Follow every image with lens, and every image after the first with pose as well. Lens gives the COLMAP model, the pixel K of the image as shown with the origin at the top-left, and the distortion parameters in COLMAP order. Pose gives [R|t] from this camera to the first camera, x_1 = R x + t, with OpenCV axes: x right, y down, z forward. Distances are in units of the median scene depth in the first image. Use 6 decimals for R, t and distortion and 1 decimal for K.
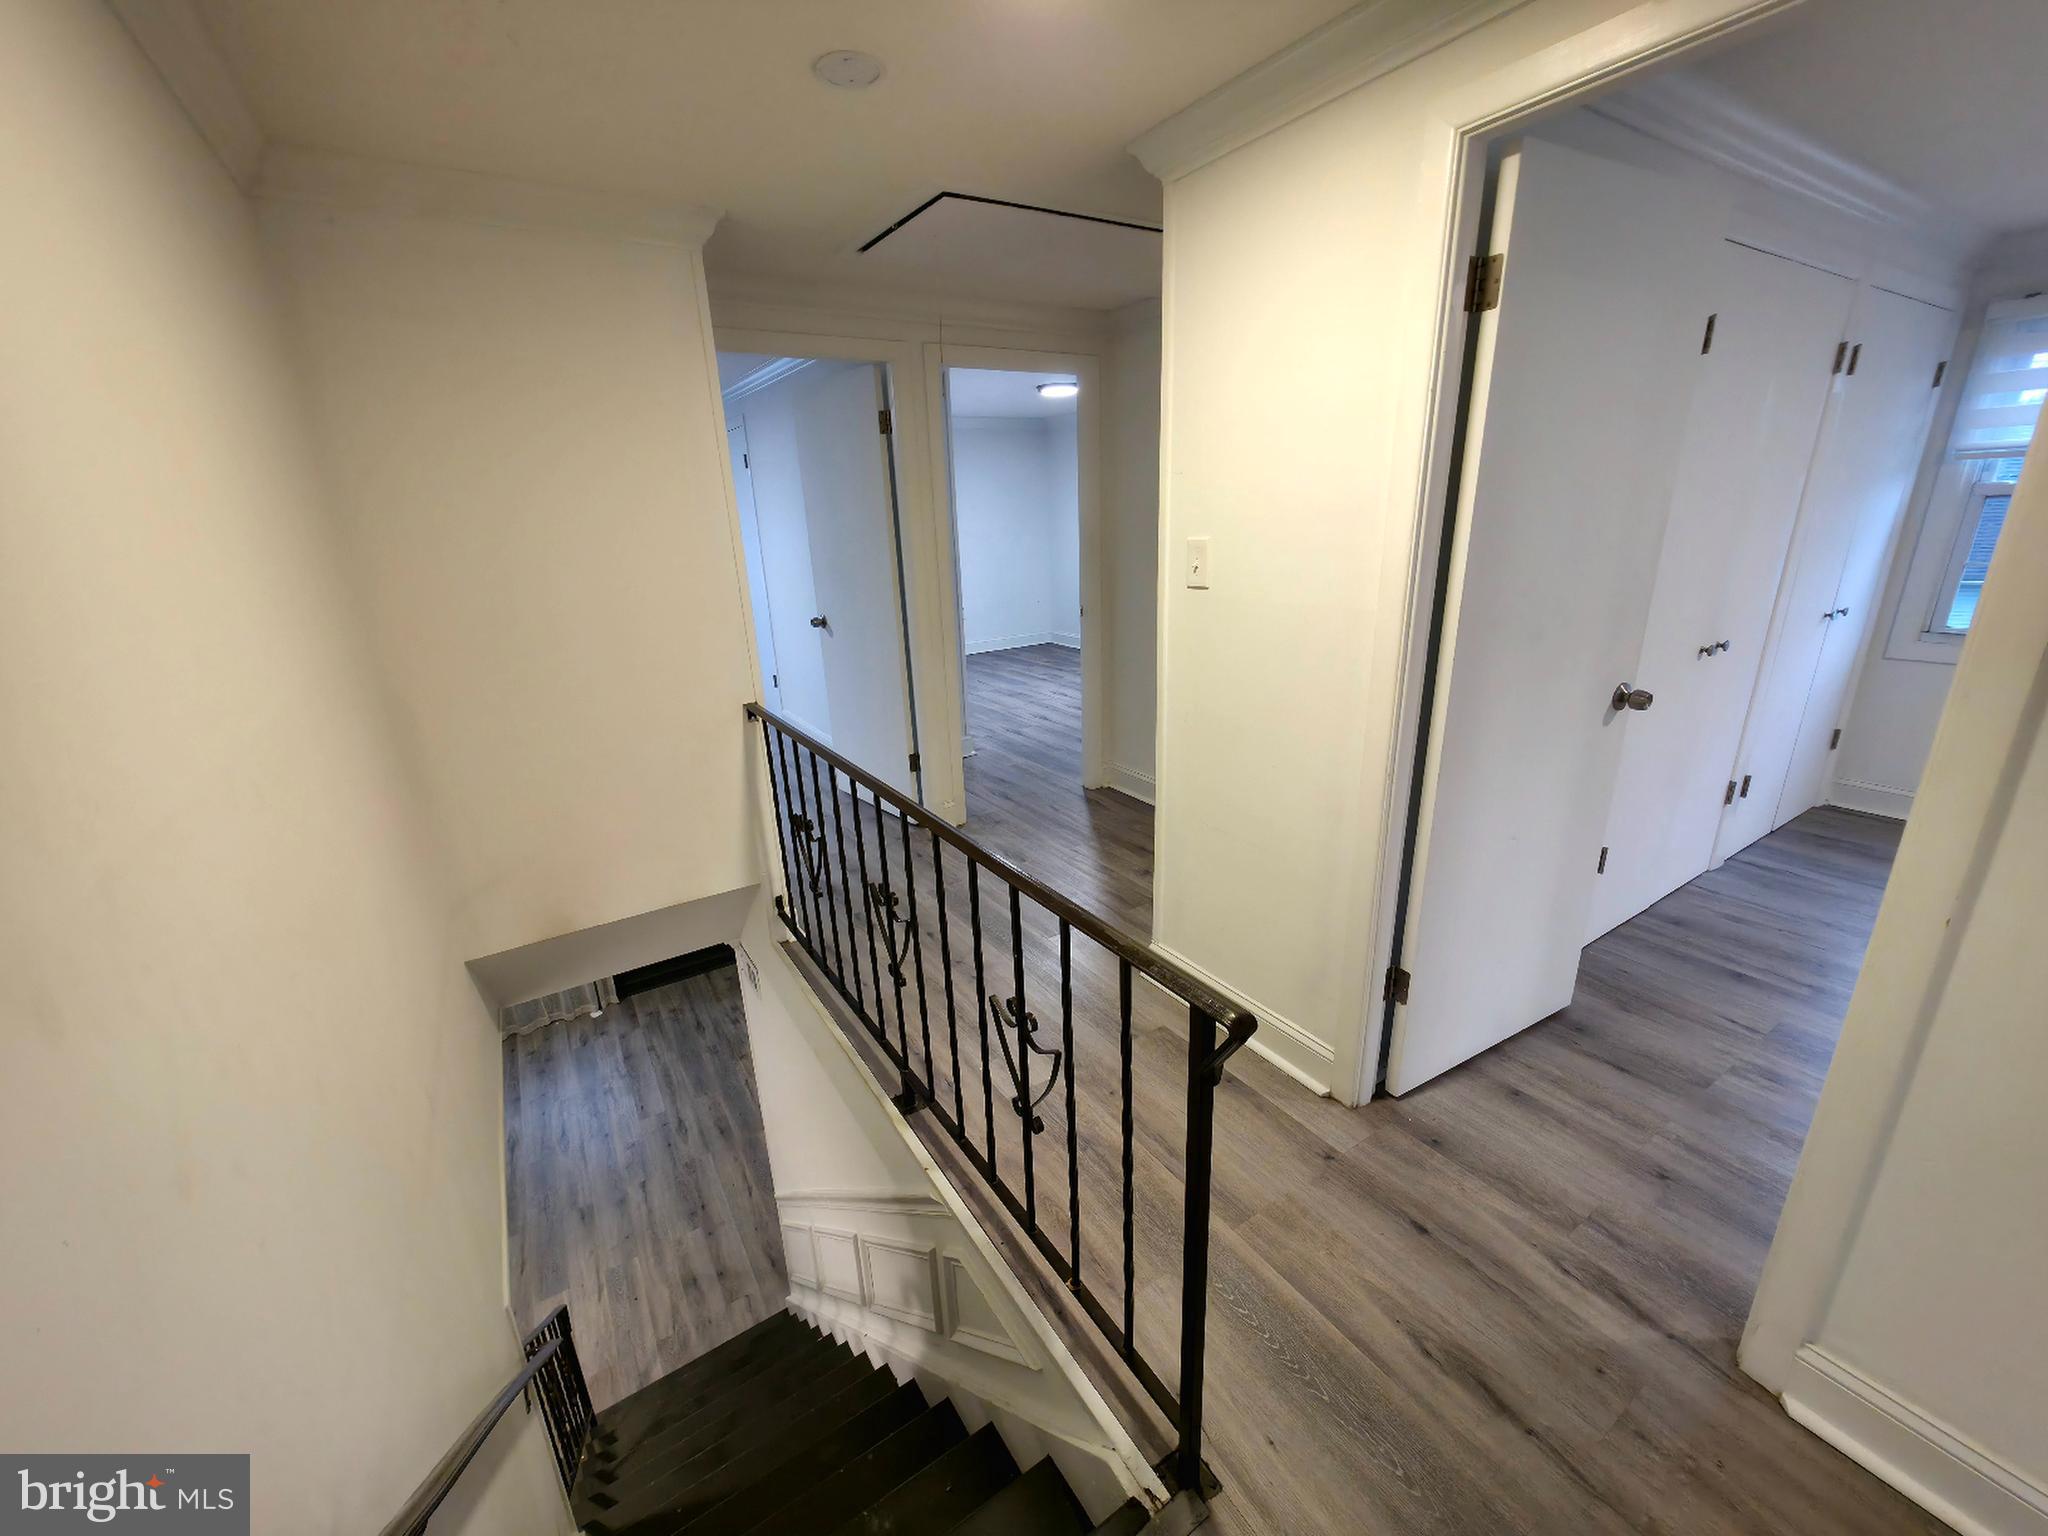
lens RADIAL K [[812.7, 0, 1038.5], [0, 812.7, 777.3], [0, 0, 1]] dist [-0.000728, -0.000120]
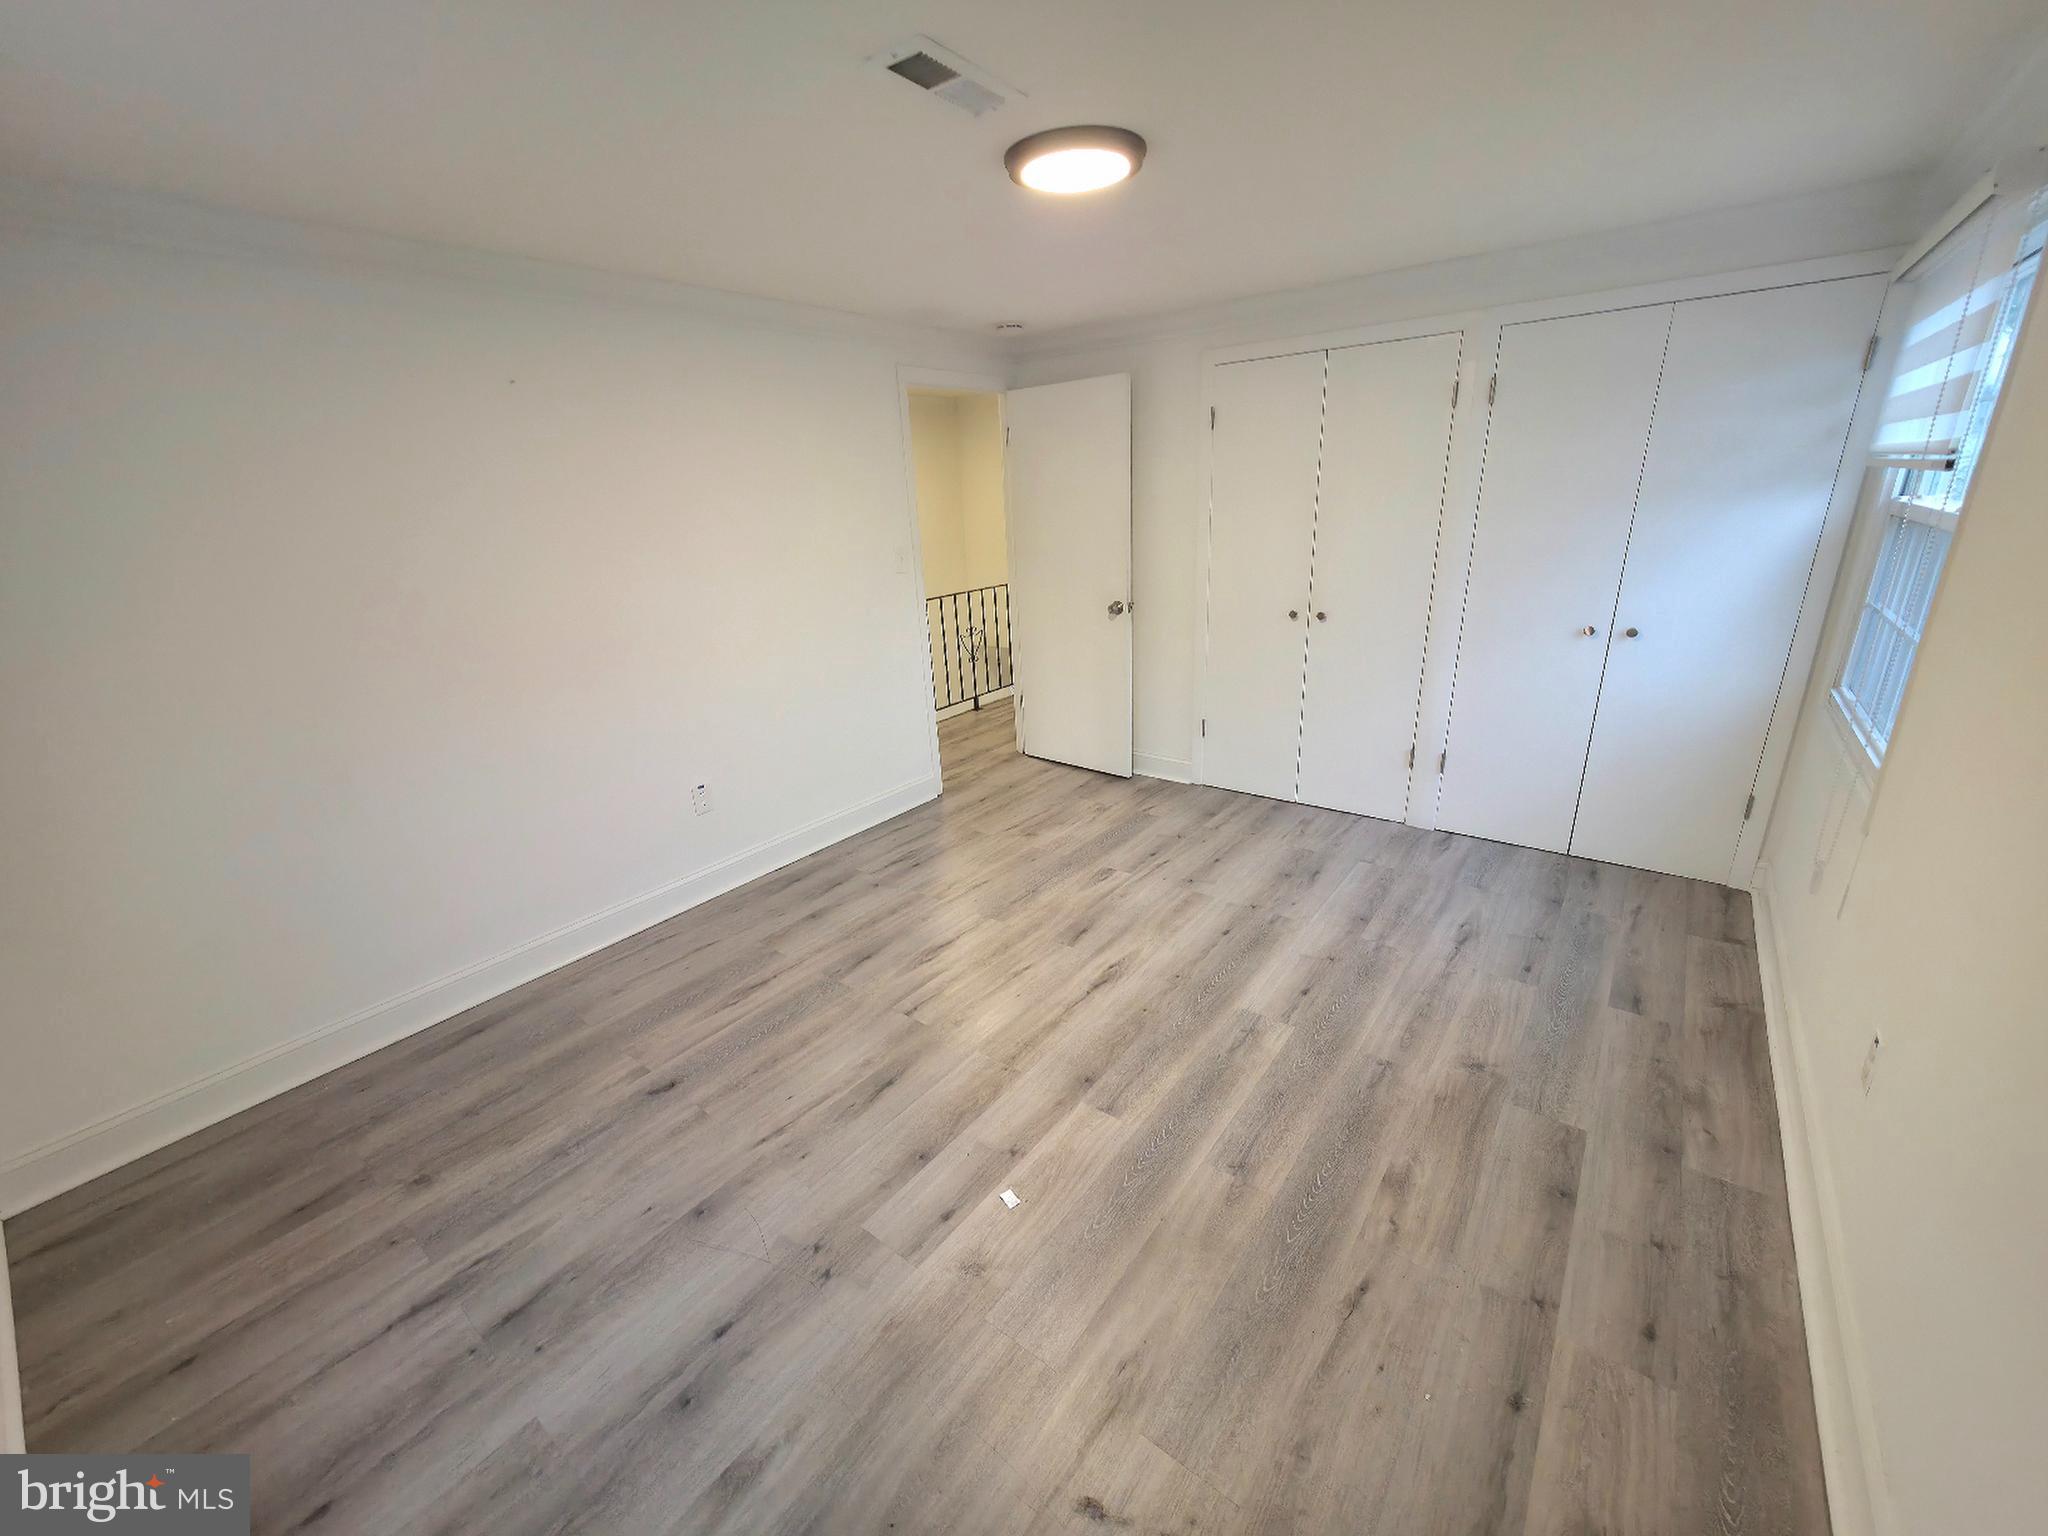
lens RADIAL K [[812.7, 0, 1038.5], [0, 812.7, 777.3], [0, 0, 1]] dist [-0.000728, -0.000120]
pose [[0.342458, 0.333973, -0.878171, 2.142313], [-0.266034, 0.930905, 0.250284, -0.131775], [0.901082, 0.147911, 0.407644, 0.040319]]
